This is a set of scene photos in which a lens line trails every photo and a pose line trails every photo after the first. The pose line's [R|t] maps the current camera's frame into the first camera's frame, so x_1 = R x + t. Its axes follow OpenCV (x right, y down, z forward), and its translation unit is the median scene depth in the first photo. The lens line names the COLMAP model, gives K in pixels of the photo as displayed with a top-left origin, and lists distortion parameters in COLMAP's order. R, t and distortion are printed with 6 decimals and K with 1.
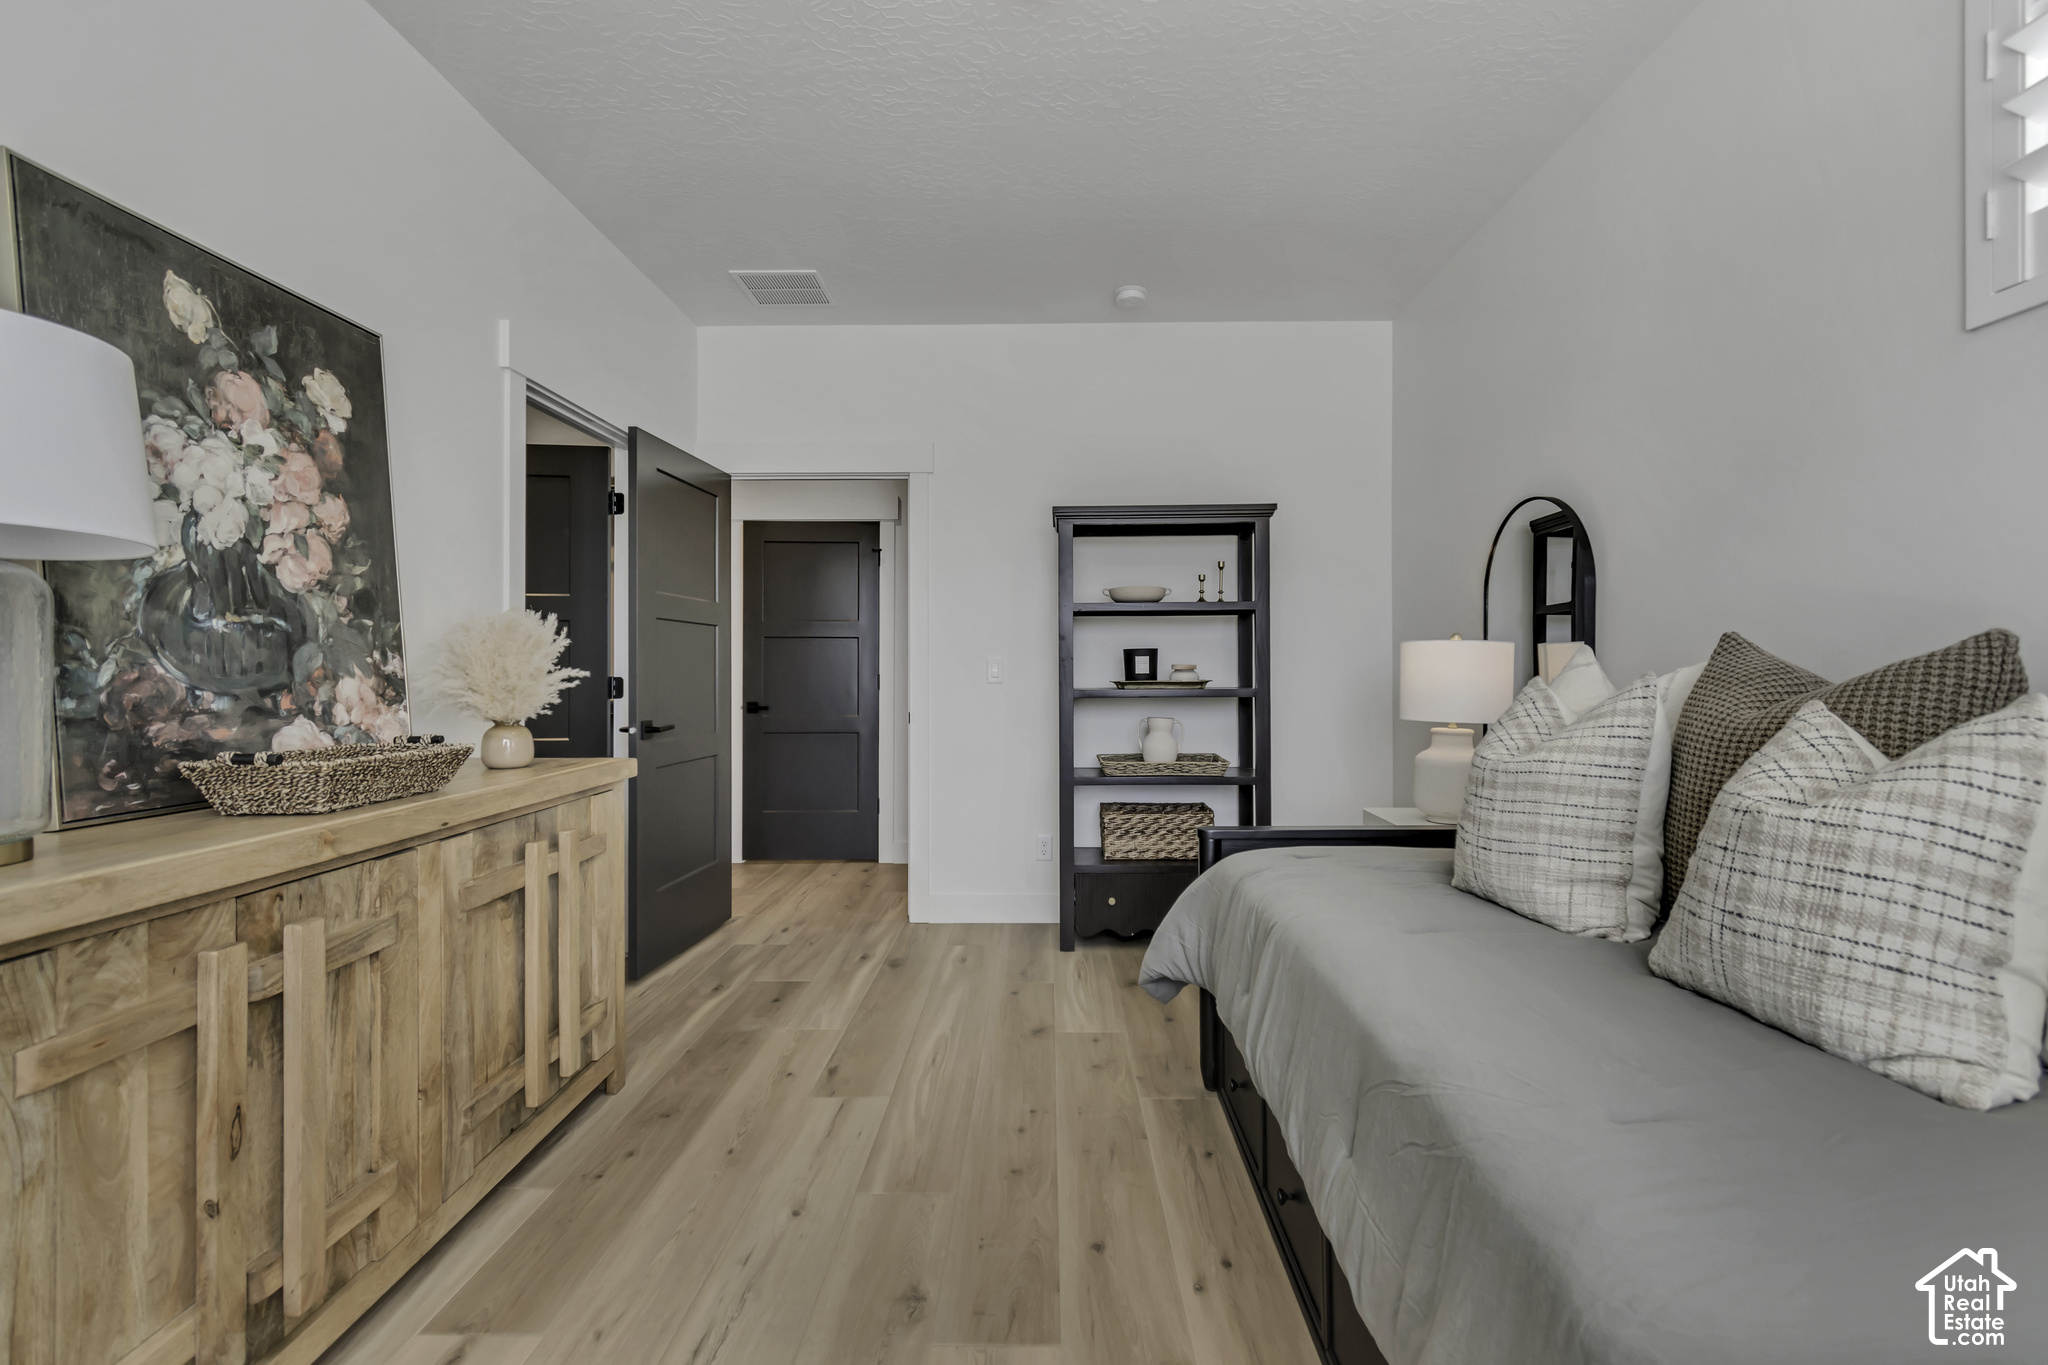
lens RADIAL K [[904.3, 0, 1024.0], [0, 904.3, 682.5], [0, 0, 1]] dist [-0.000171, -0.000120]
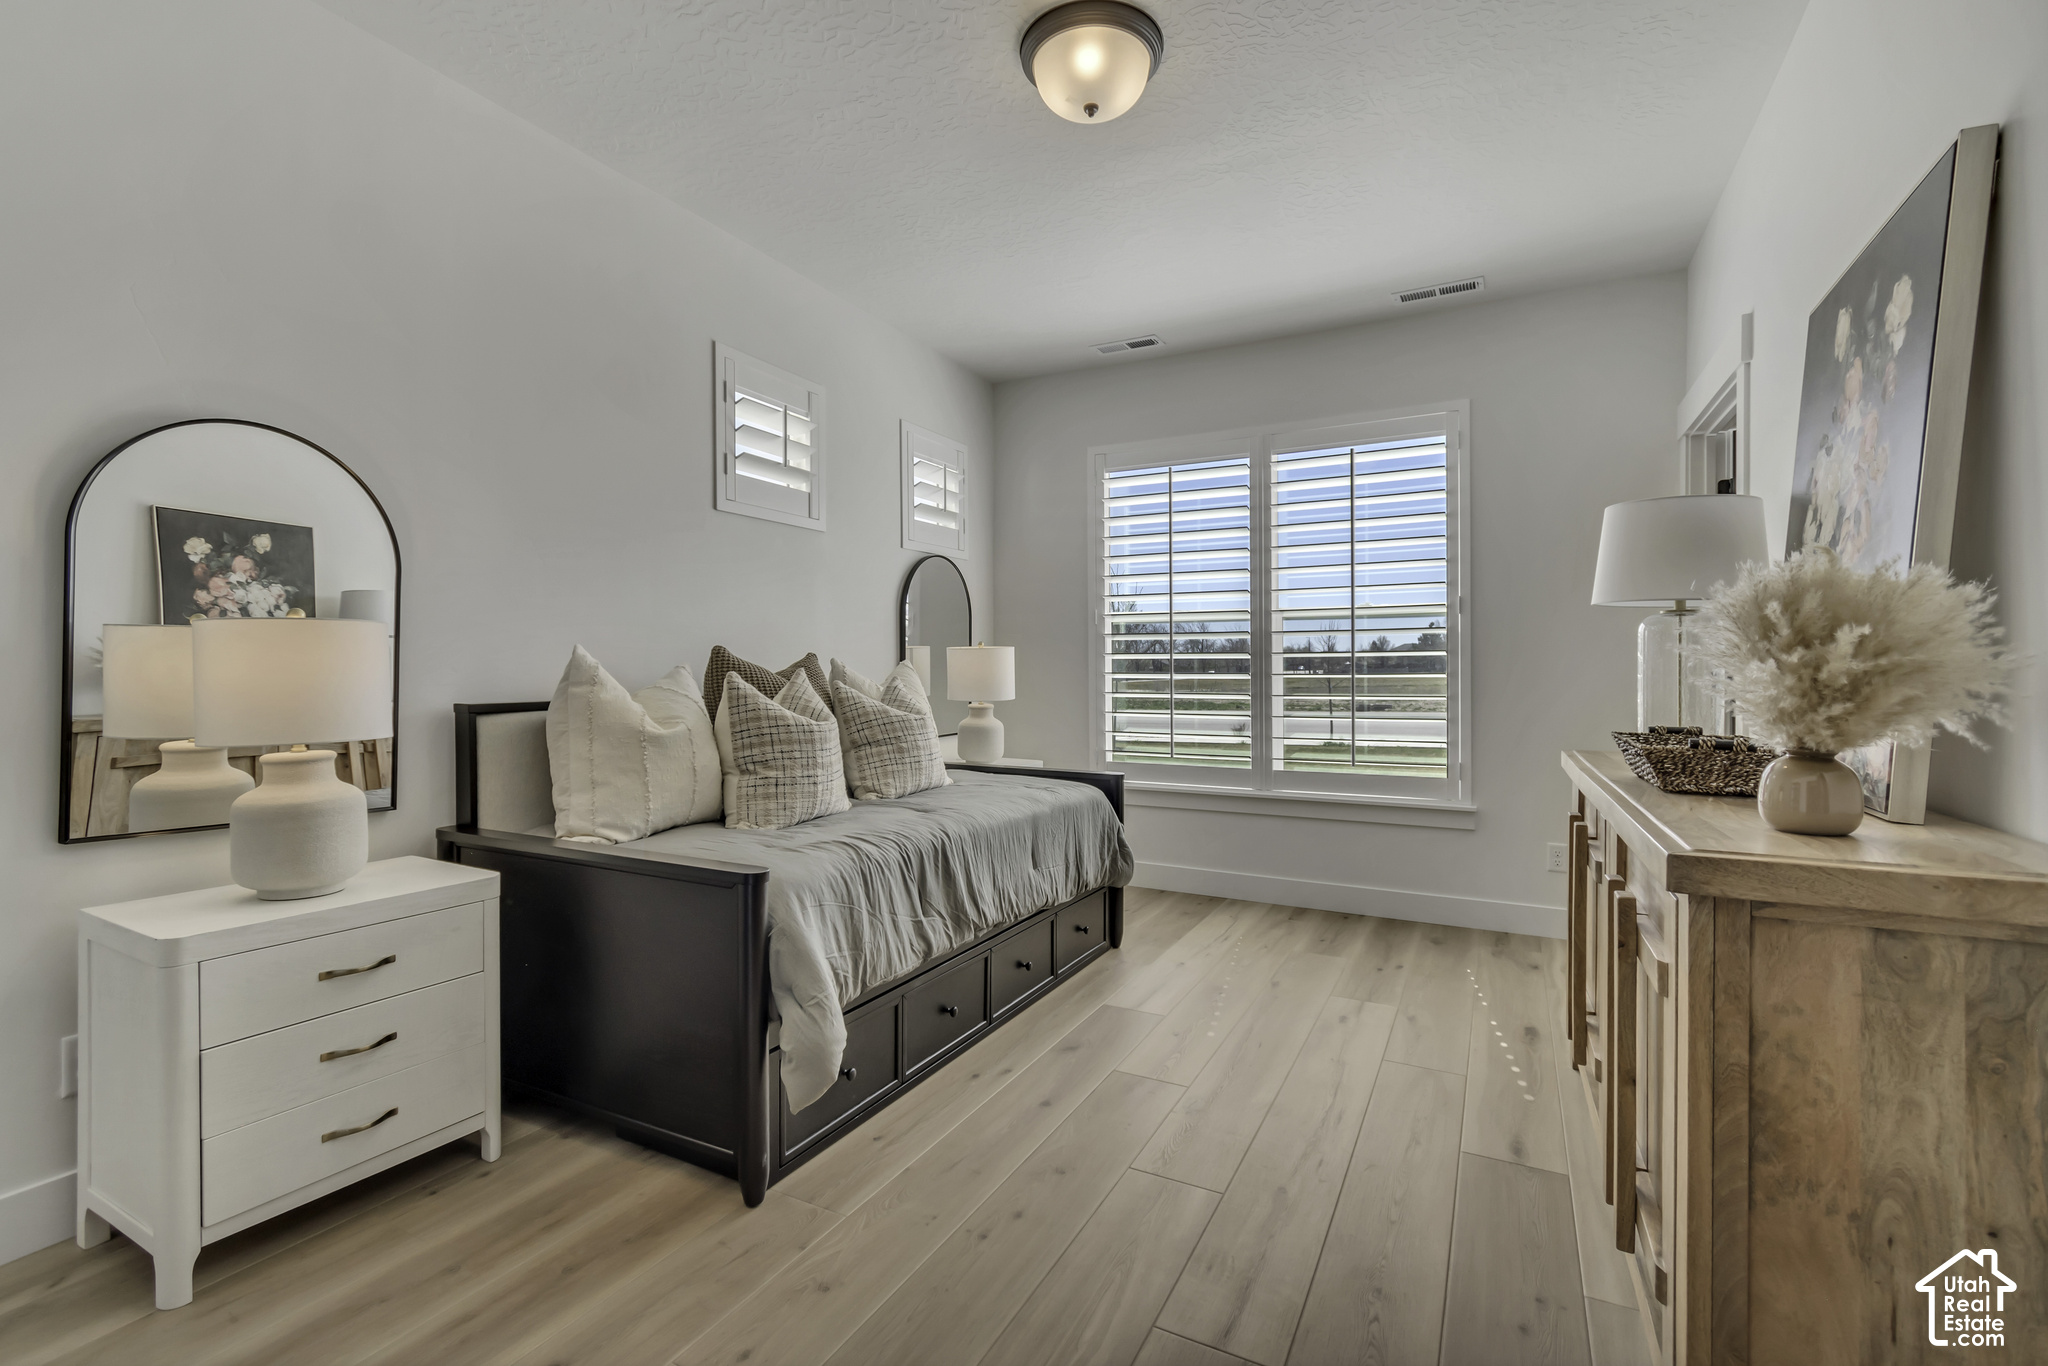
lens RADIAL K [[904.3, 0, 1024.0], [0, 904.3, 683.0], [0, 0, 1]] dist [-0.000171, -0.000120]
pose [[-0.899508, 0.000563, 0.436903, -0.483102], [0.006450, 0.999907, 0.011990, -0.006814], [-0.436856, 0.013603, -0.899429, 2.270125]]
